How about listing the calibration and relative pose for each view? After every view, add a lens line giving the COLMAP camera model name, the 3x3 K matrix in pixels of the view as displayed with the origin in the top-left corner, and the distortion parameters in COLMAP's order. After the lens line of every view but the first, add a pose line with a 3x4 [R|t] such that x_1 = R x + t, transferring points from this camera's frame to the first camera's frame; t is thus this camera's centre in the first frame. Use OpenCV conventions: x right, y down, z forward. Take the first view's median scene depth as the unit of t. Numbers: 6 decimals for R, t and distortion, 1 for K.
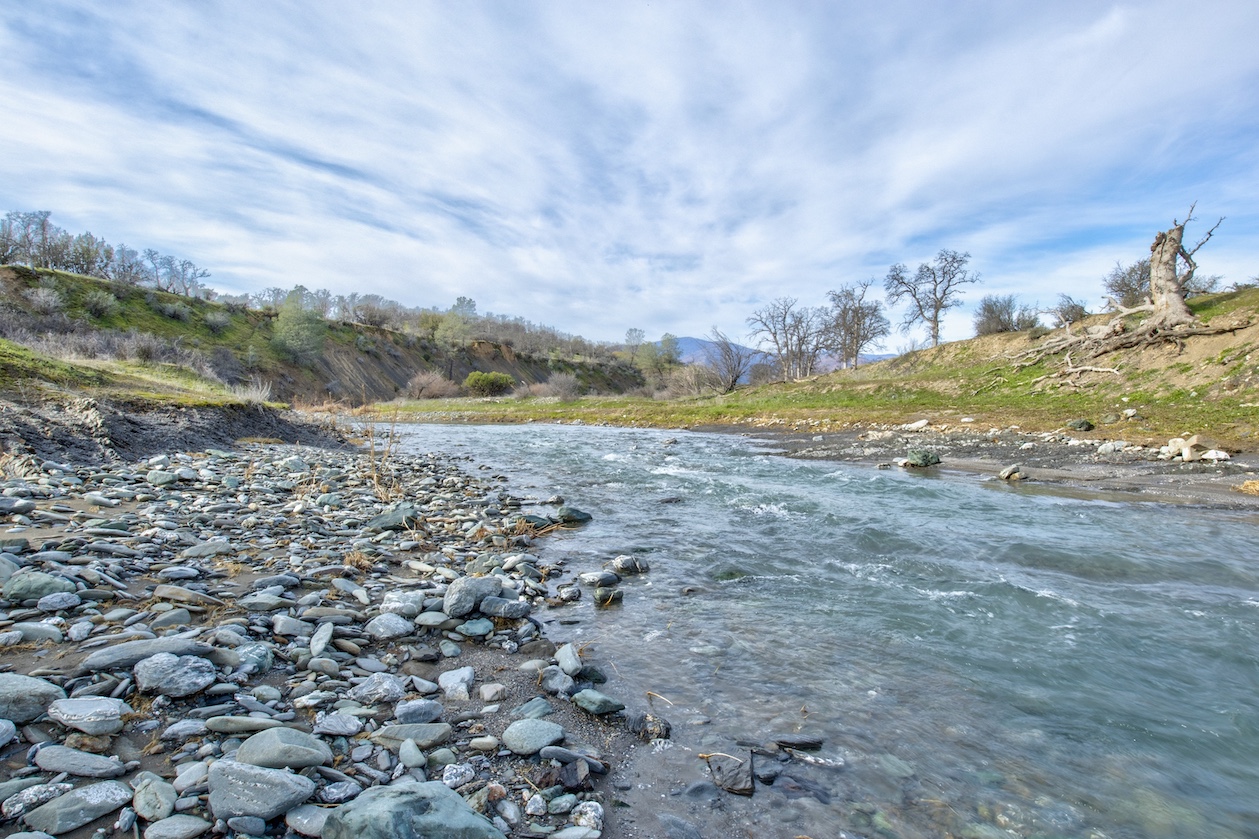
lens RADIAL K [[620.2, 0, 631.7], [0, 620.2, 350.9], [0, 0, 1]] dist [-0.000371, -0.000268]
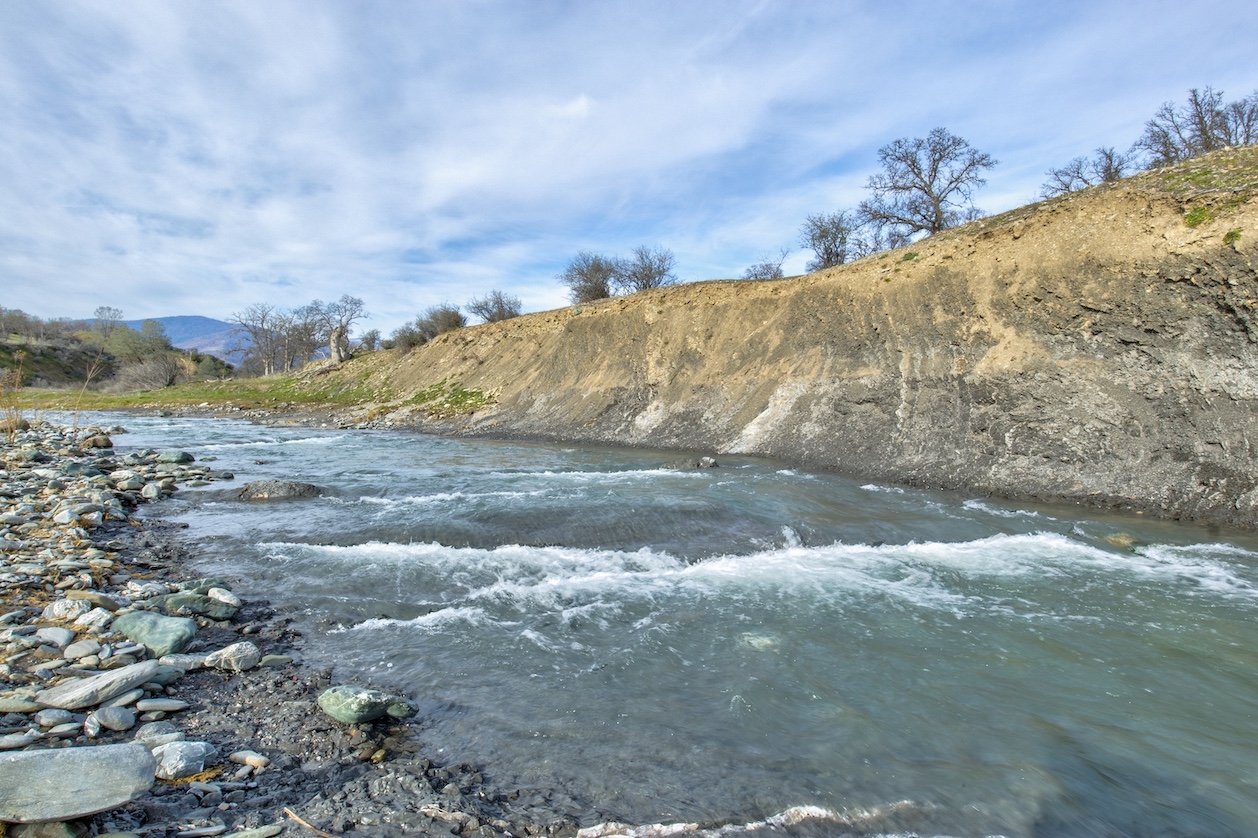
lens RADIAL K [[643.1, 0, 628.1], [0, 643.1, 393.9], [0, 0, 1]] dist [-0.001618, 0.000077]
pose [[0.781686, 0.005852, 0.623645, 0.008976], [-0.055588, 0.996630, 0.060323, -0.007377], [-0.621190, -0.081821, 0.779377, -0.088738]]
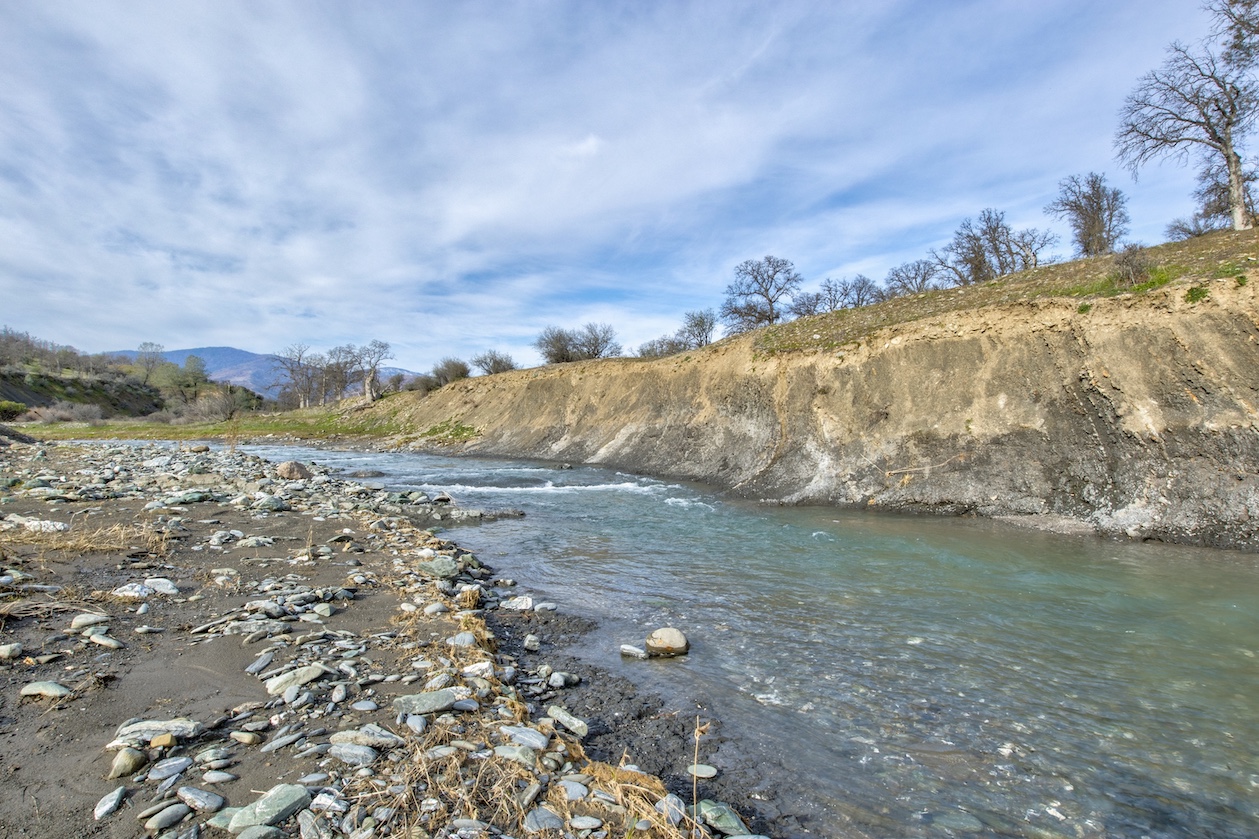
lens RADIAL K [[646.7, 0, 629.5], [0, 646.7, 419.5], [0, 0, 1]] dist [-0.000078, -0.001526]
pose [[0.799146, 0.004883, 0.601117, -0.002196], [-0.050651, 0.996958, 0.059237, -0.011125], [-0.598999, -0.077786, 0.796963, -0.121370]]
